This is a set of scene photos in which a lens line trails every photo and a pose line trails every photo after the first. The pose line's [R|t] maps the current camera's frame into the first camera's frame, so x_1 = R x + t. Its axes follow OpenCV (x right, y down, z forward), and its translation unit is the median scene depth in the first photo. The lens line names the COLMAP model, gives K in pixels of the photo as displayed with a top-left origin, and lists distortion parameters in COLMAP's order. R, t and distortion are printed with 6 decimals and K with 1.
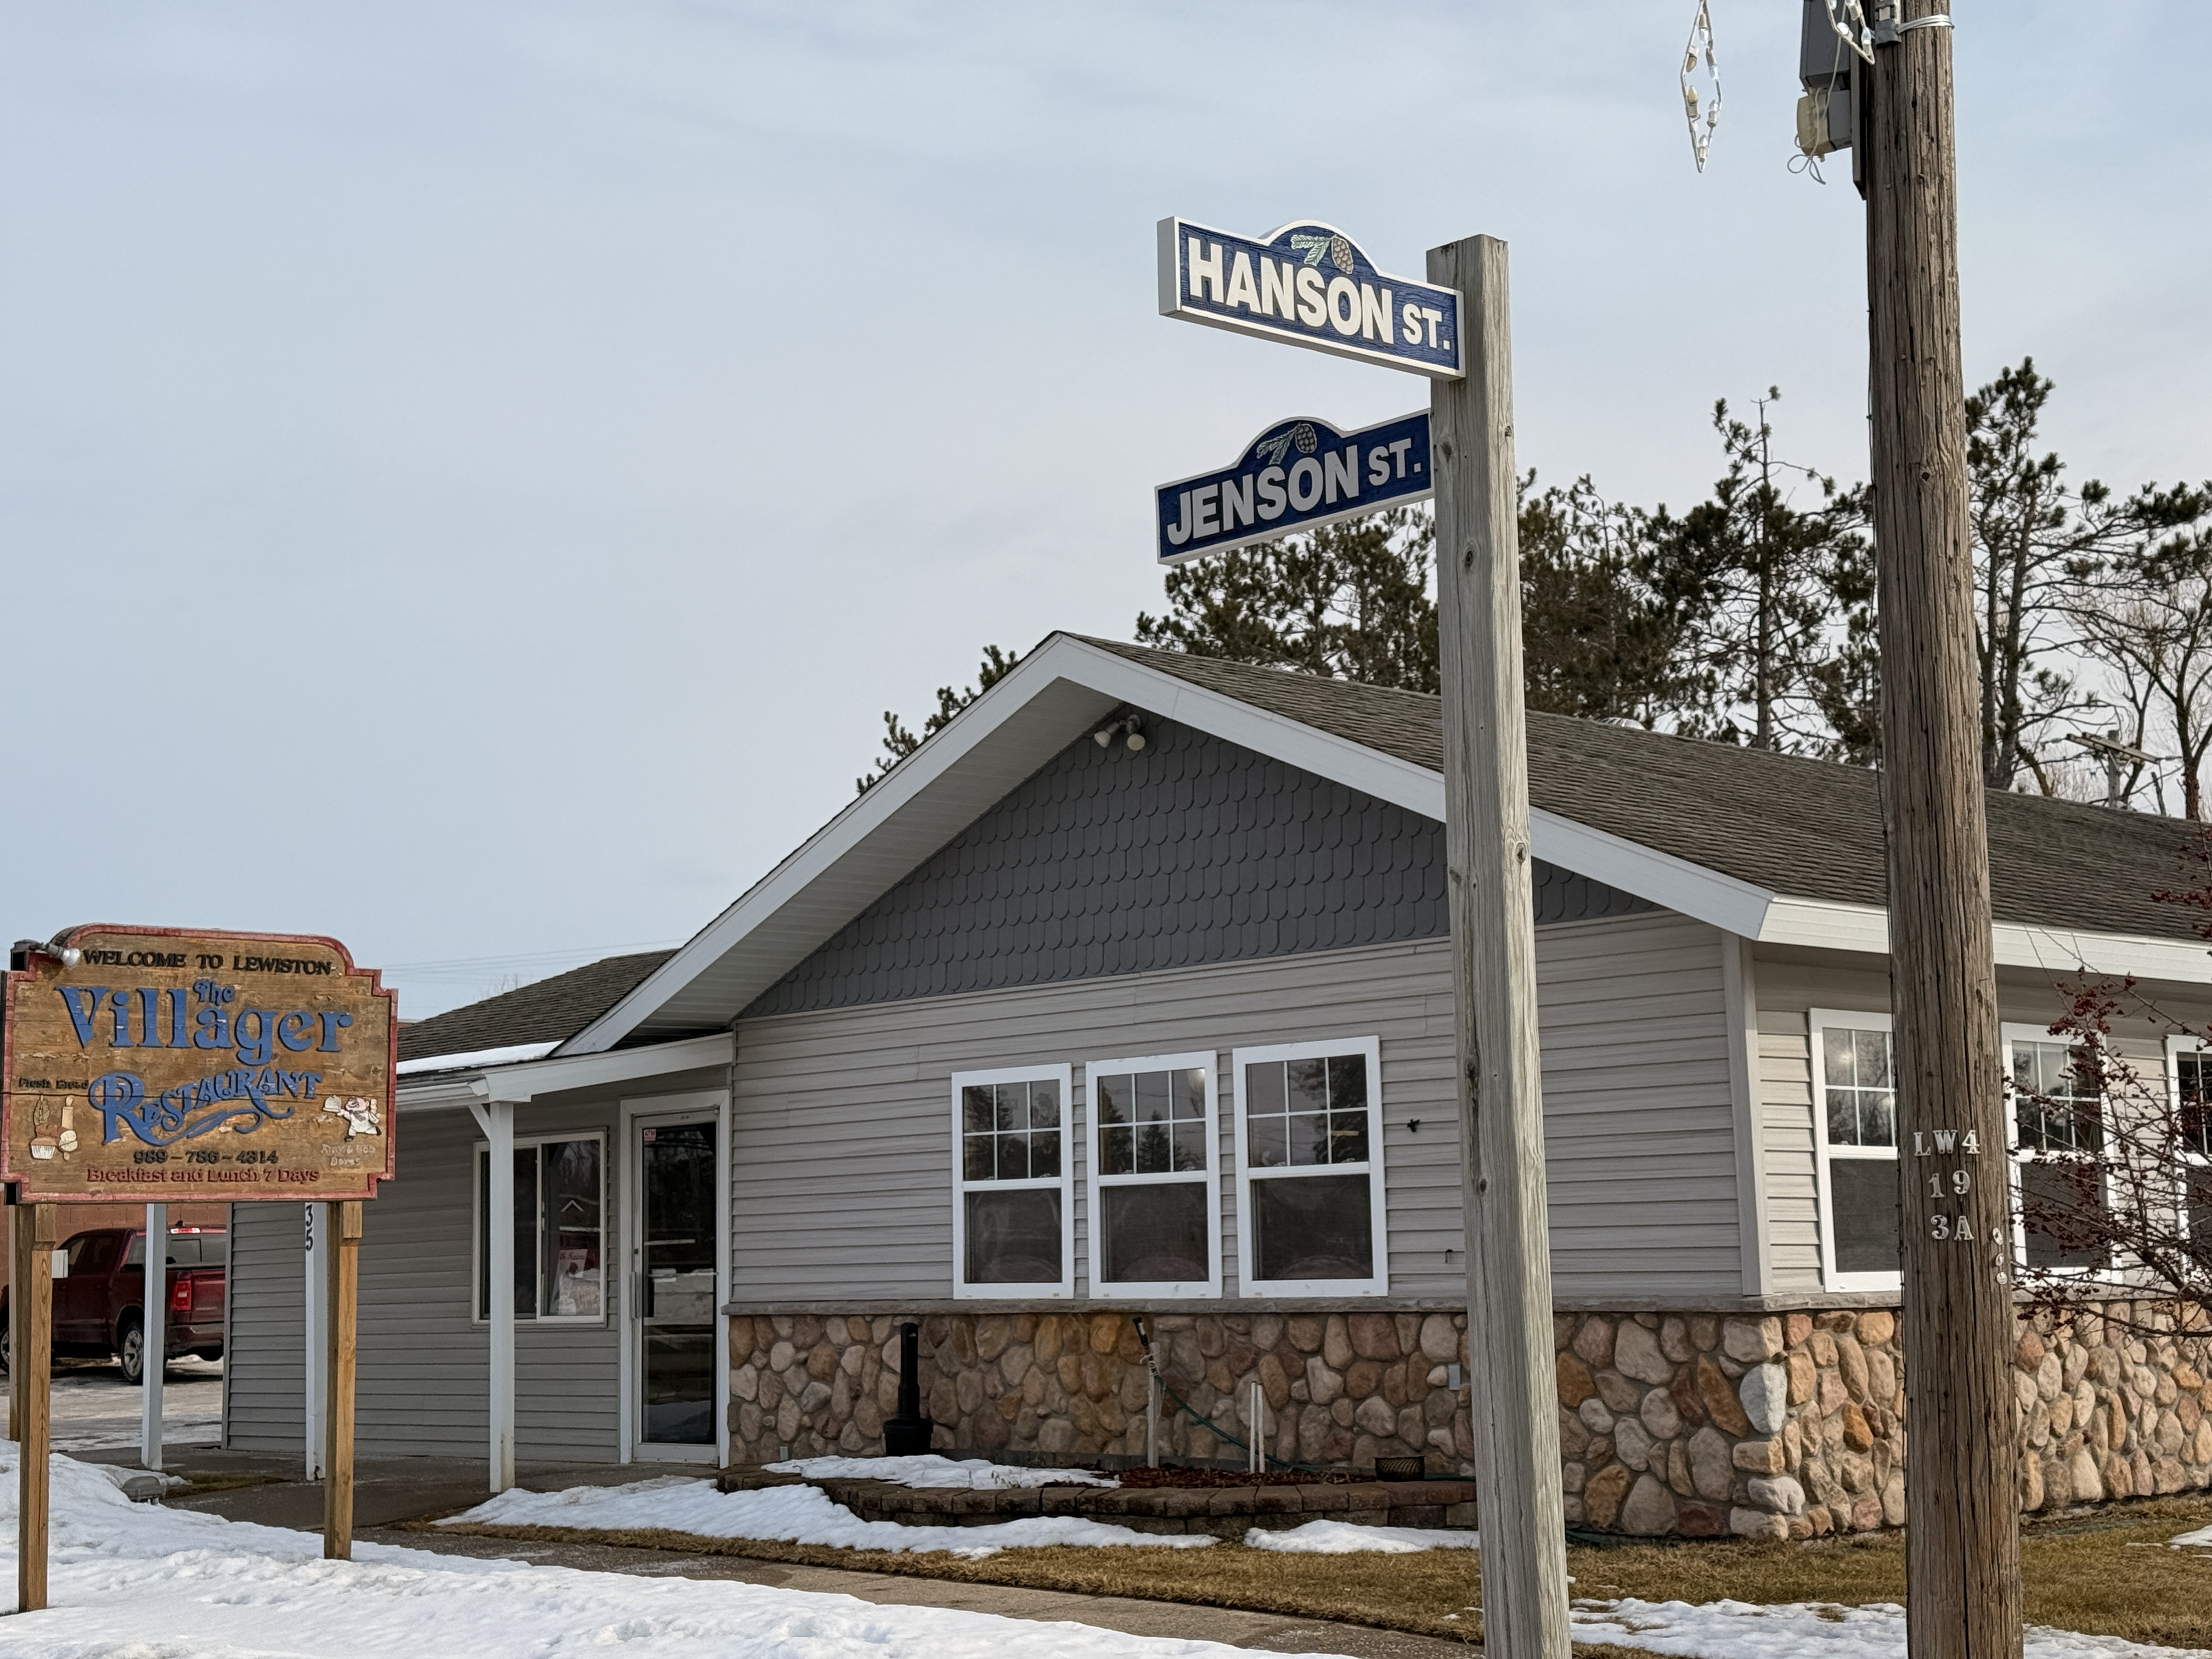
lens RADIAL K [[3201.2, 0, 1115.0], [0, 3201.2, 838.8], [0, 0, 1]] dist [0.134720, 0.000000]
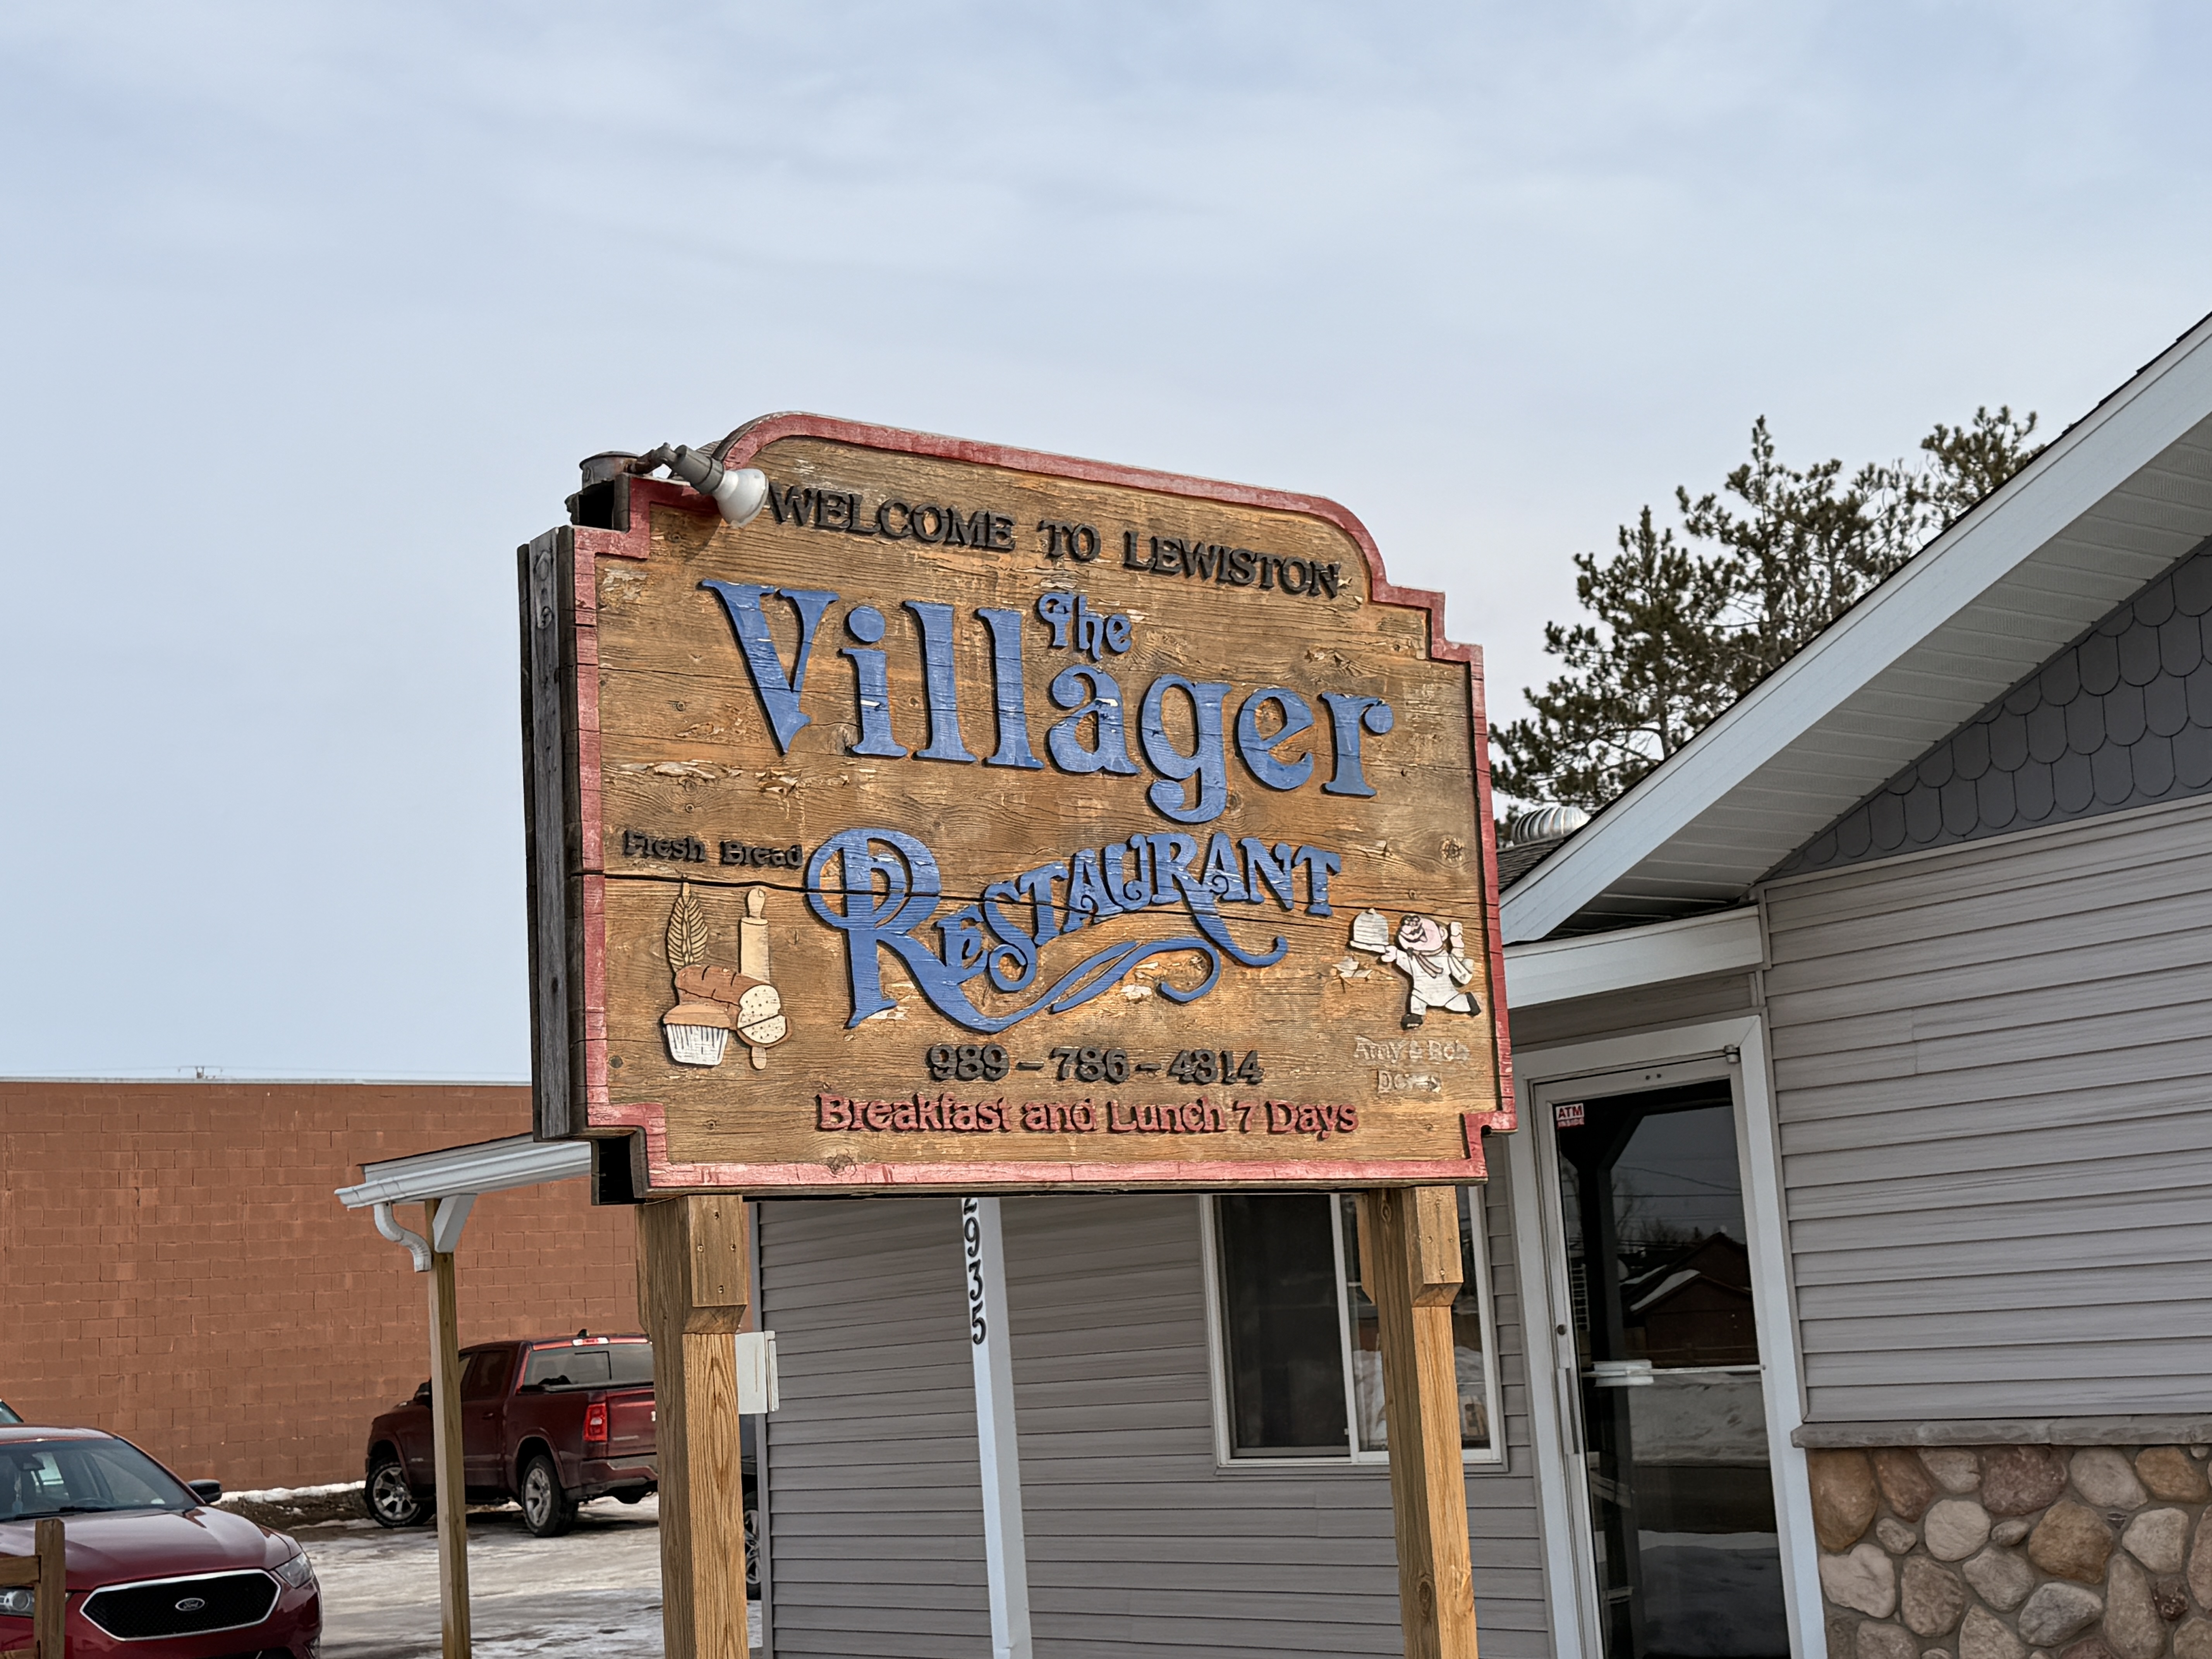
lens RADIAL K [[3027.6, 0, 1099.6], [0, 3027.6, 816.7], [0, 0, 1]] dist [0.118499, 0.000000]
pose [[0.995643, -0.050891, -0.078134, -0.237975], [0.047276, 0.997755, -0.047441, 0.081566], [0.080373, 0.043541, 0.995813, 0.622731]]
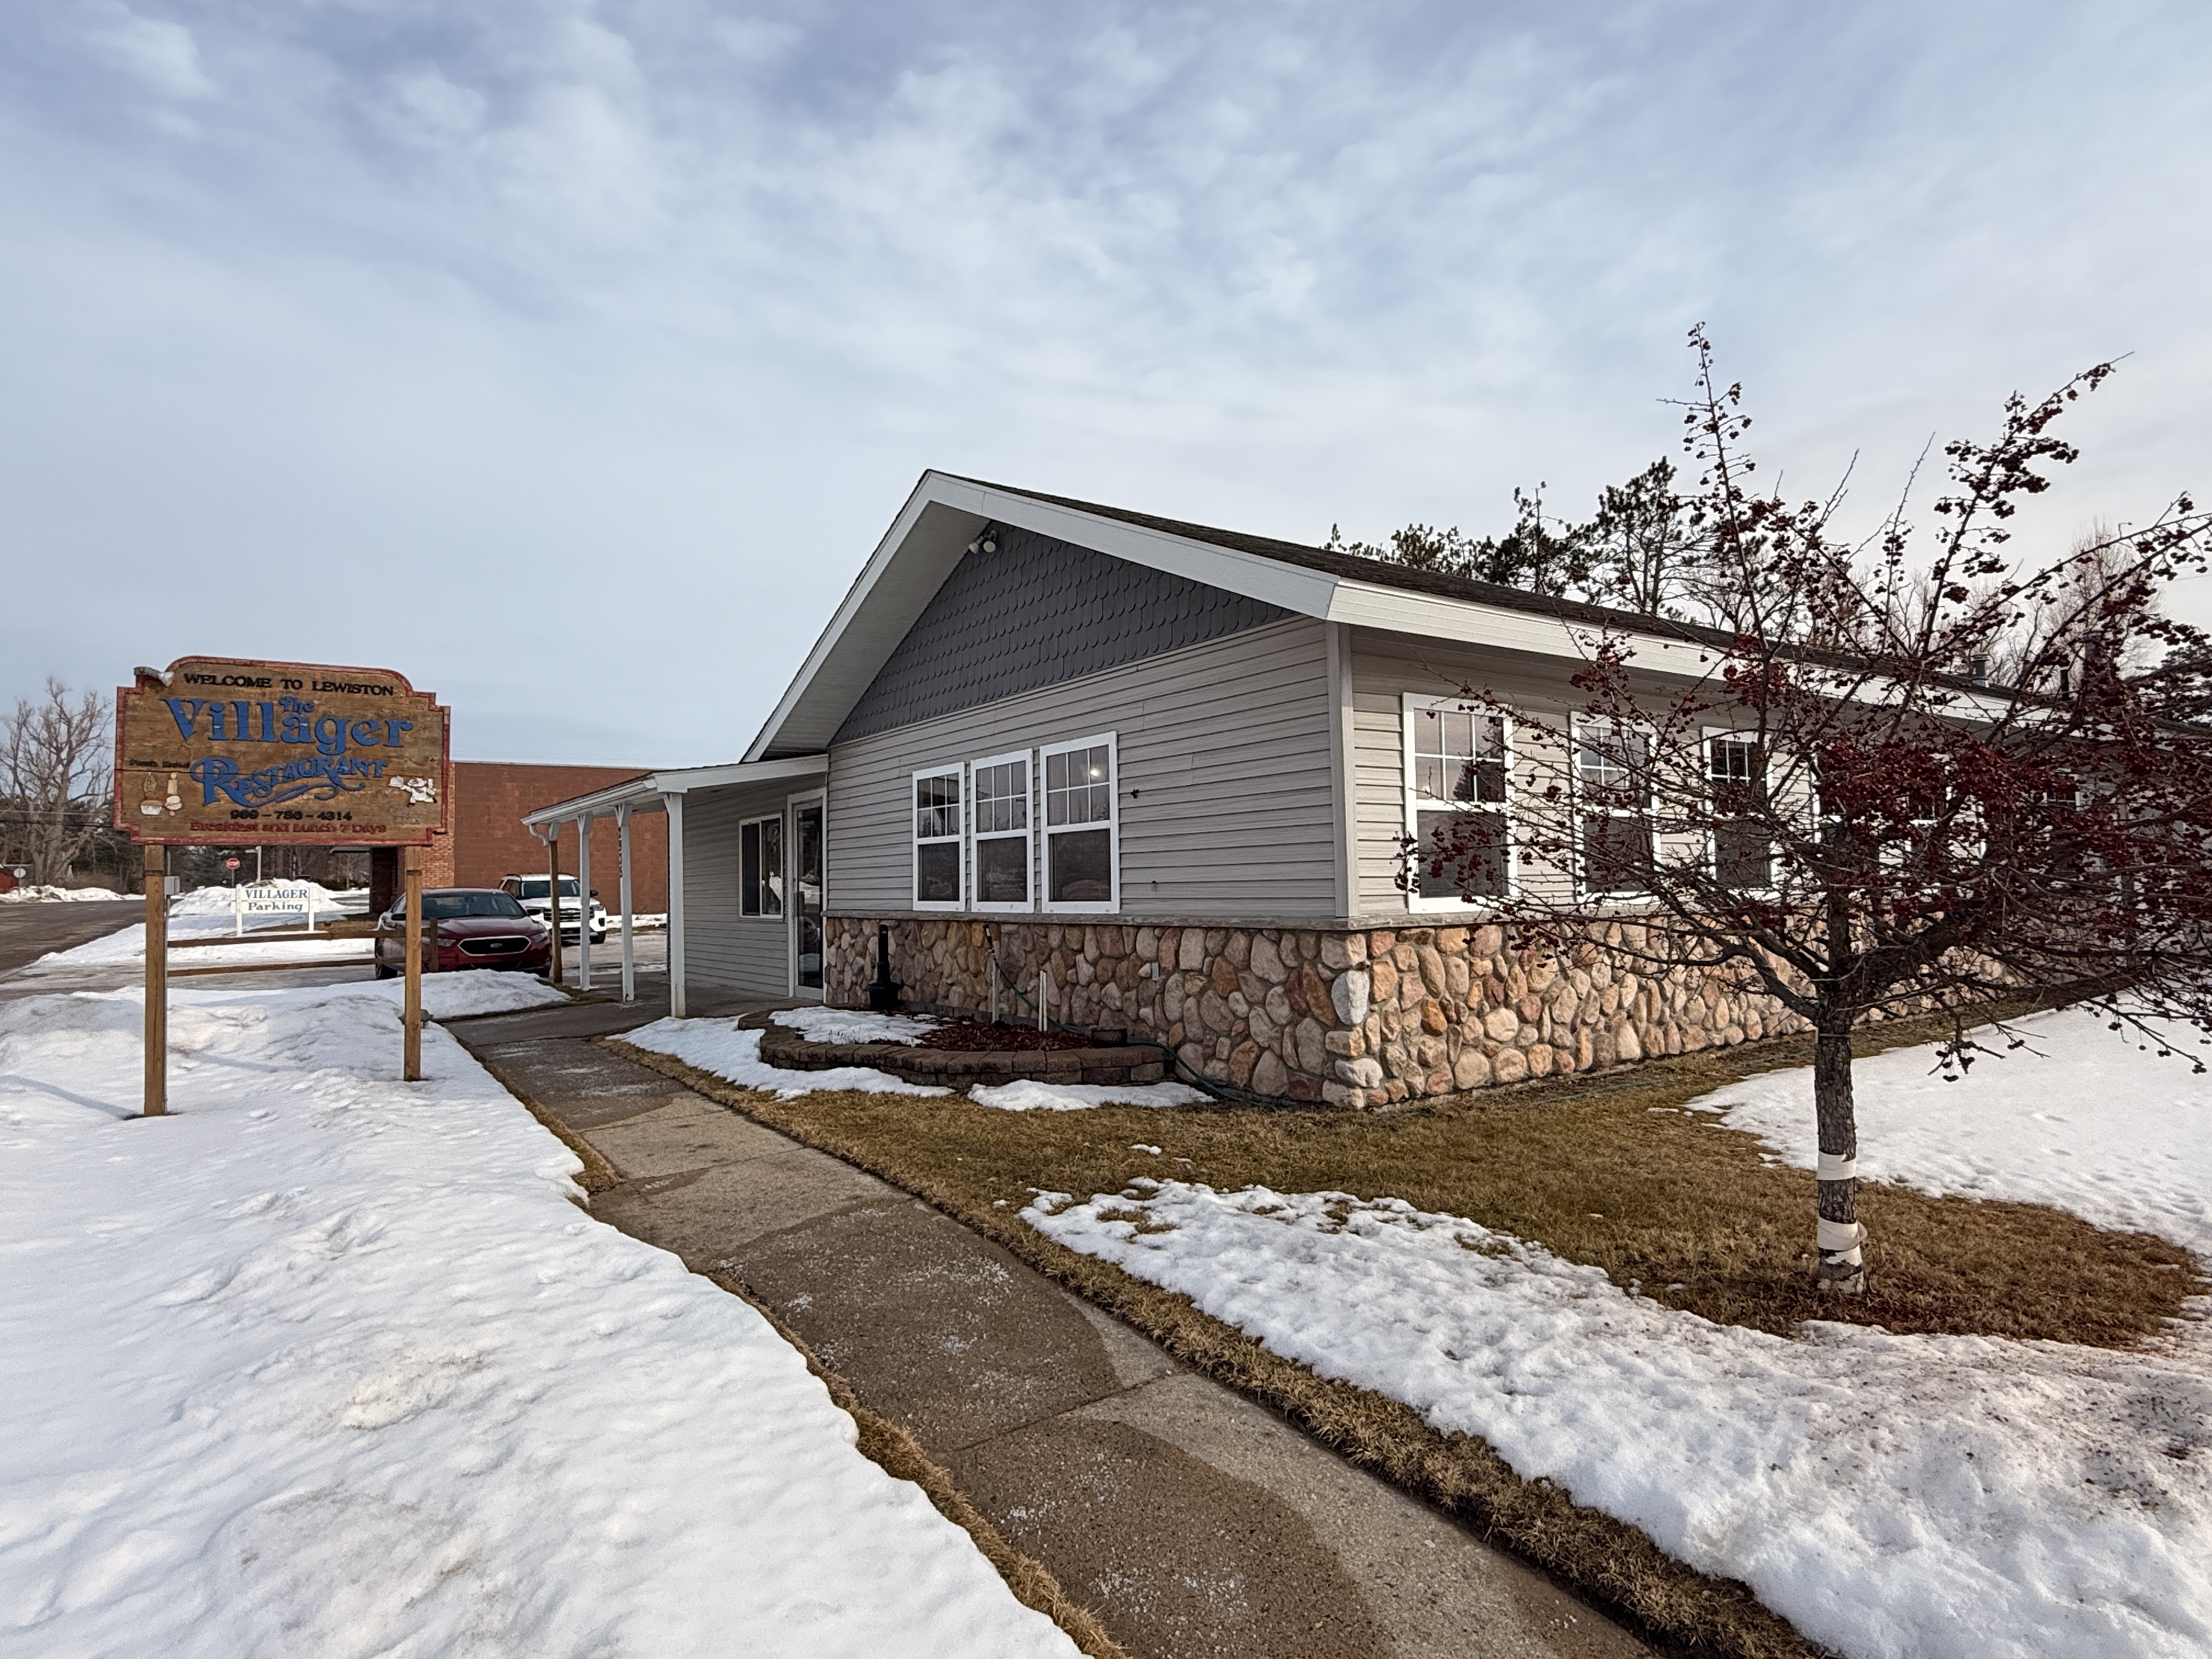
lens RADIAL K [[1224.1, 0, 1106.0], [0, 1224.1, 823.9], [0, 0, 1]] dist [0.002719, -0.000250]
pose [[0.987178, -0.005127, -0.159540, 0.167821], [0.018346, 0.996505, 0.081492, 0.059574], [0.158564, -0.083374, 0.983822, 0.476936]]
